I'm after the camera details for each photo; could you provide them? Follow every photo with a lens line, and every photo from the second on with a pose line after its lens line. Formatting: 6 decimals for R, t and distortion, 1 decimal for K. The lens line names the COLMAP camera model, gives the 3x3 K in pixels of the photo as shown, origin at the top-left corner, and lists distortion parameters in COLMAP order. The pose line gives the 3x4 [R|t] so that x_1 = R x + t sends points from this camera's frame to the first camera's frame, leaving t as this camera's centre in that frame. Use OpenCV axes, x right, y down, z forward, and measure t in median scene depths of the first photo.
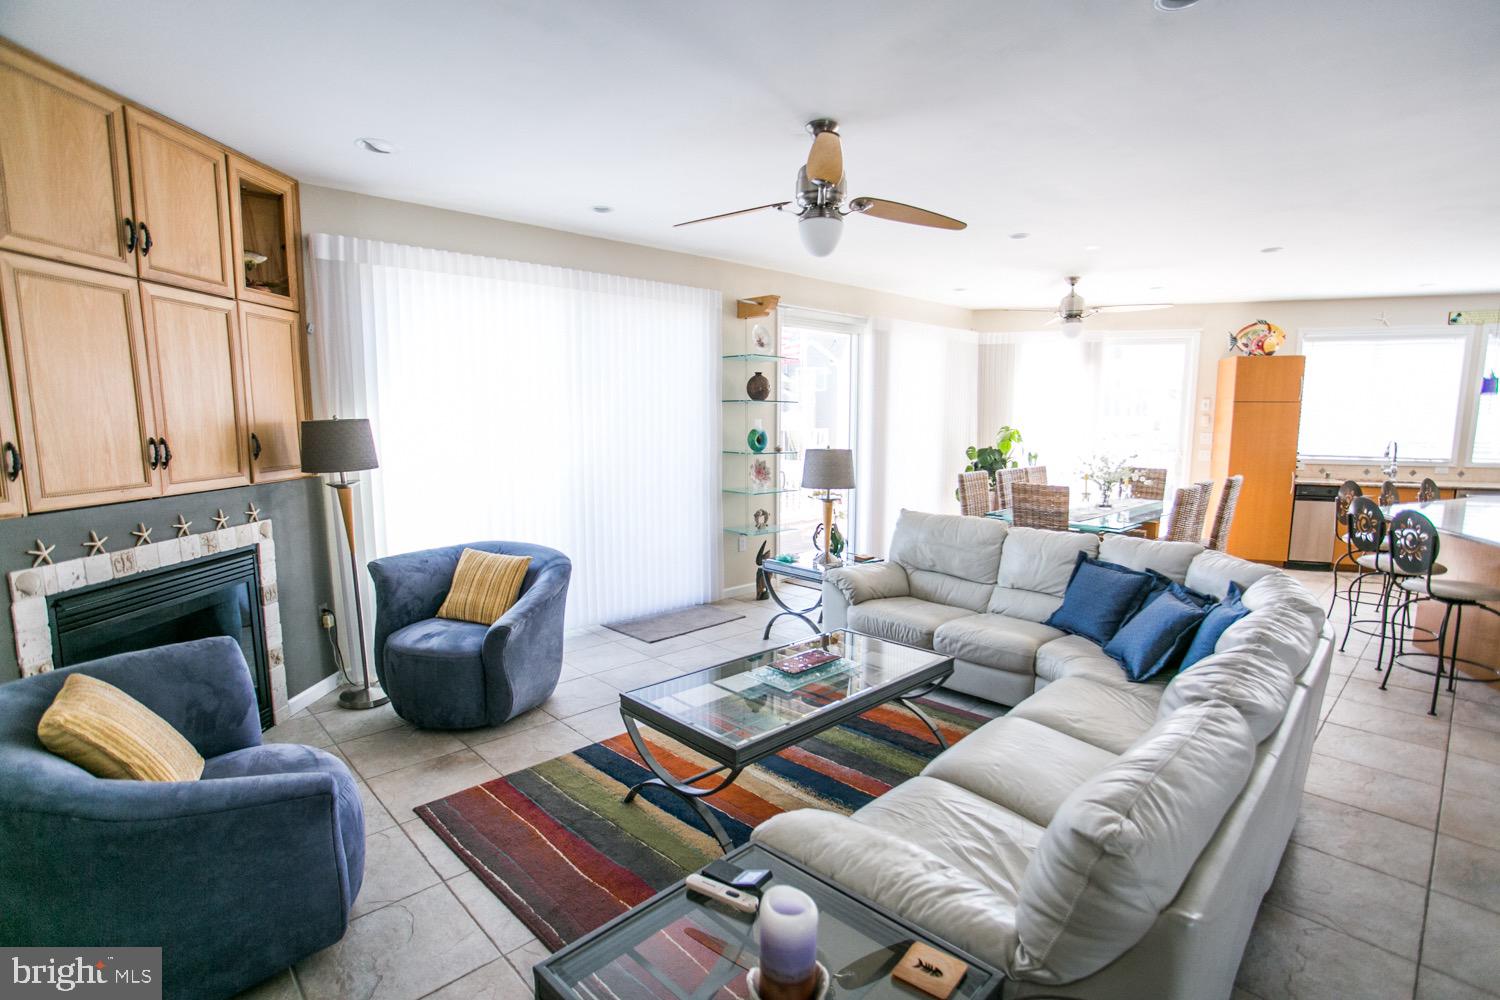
lens RADIAL K [[712.6, 0, 747.0], [0, 712.6, 500.1], [0, 0, 1]] dist [-0.044329, 0.015336]
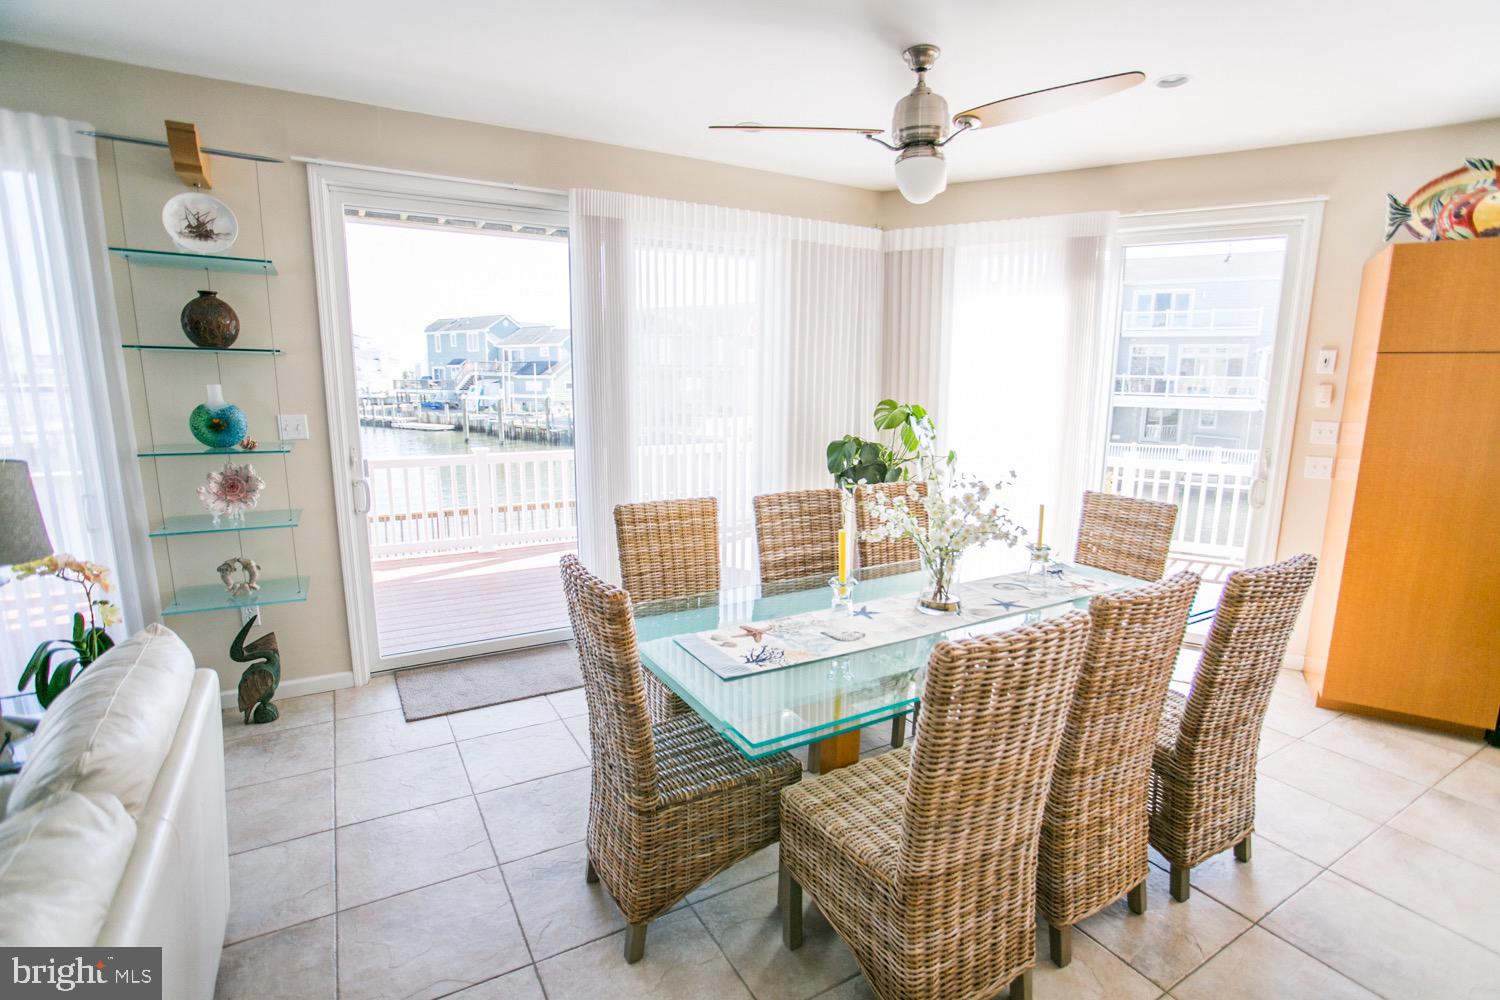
lens RADIAL K [[712.6, 0, 741.6], [0, 712.6, 500.1], [0, 0, 1]] dist [-0.044329, 0.015336]
pose [[0.975888, 0.043471, -0.213900, 0.487500], [-0.032784, 0.998042, 0.053261, -0.070220], [0.215796, -0.044965, 0.975403, 0.589960]]
